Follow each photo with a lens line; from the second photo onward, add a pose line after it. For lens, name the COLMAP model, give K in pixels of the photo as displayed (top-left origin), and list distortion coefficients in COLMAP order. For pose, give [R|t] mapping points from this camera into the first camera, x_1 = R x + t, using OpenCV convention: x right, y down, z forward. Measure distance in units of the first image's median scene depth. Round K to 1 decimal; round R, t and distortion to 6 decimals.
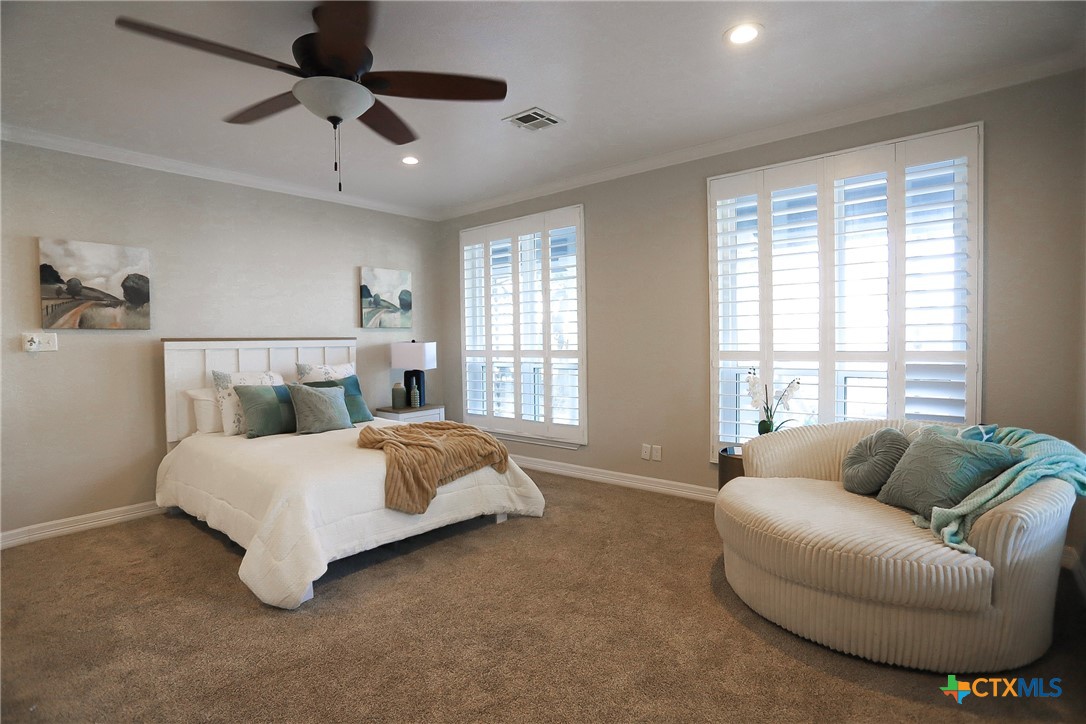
lens RADIAL K [[525.5, 0, 540.6], [0, 525.5, 355.7], [0, 0, 1]] dist [-0.019981, -0.000372]
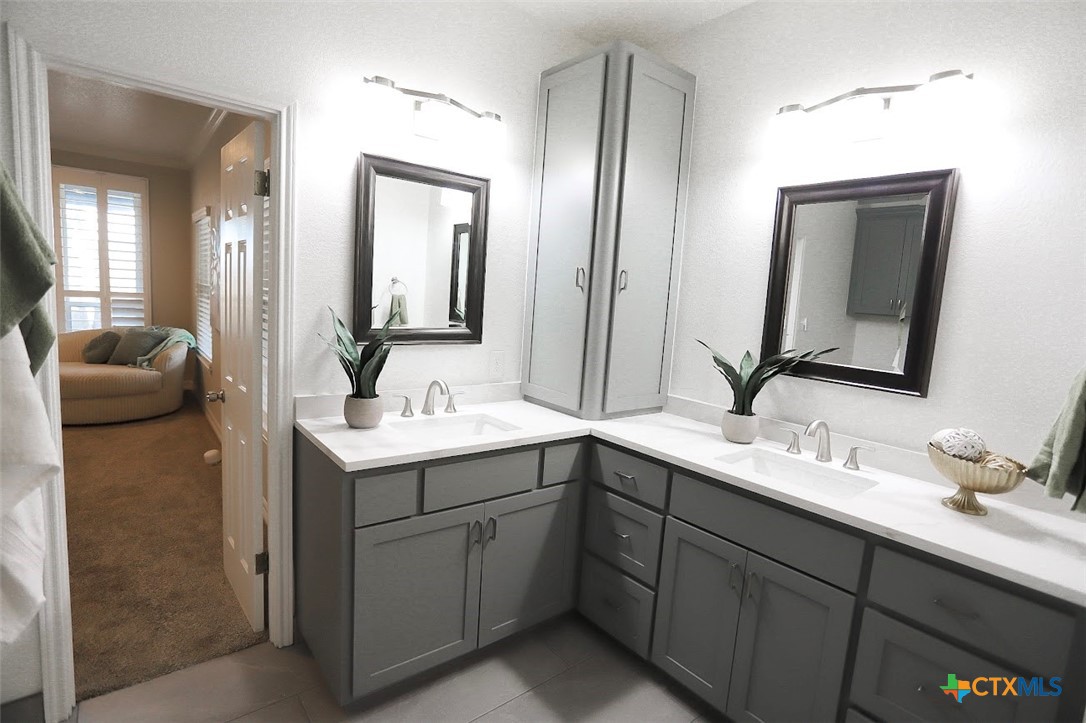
lens RADIAL K [[525.5, 0, 539.9], [0, 525.5, 363.1], [0, 0, 1]] dist [-0.019981, -0.000372]
pose [[0.201709, -0.092632, 0.975055, -0.860168], [-0.035451, 0.994175, 0.101782, 0.001208], [-0.978804, -0.055097, 0.197250, -0.923196]]
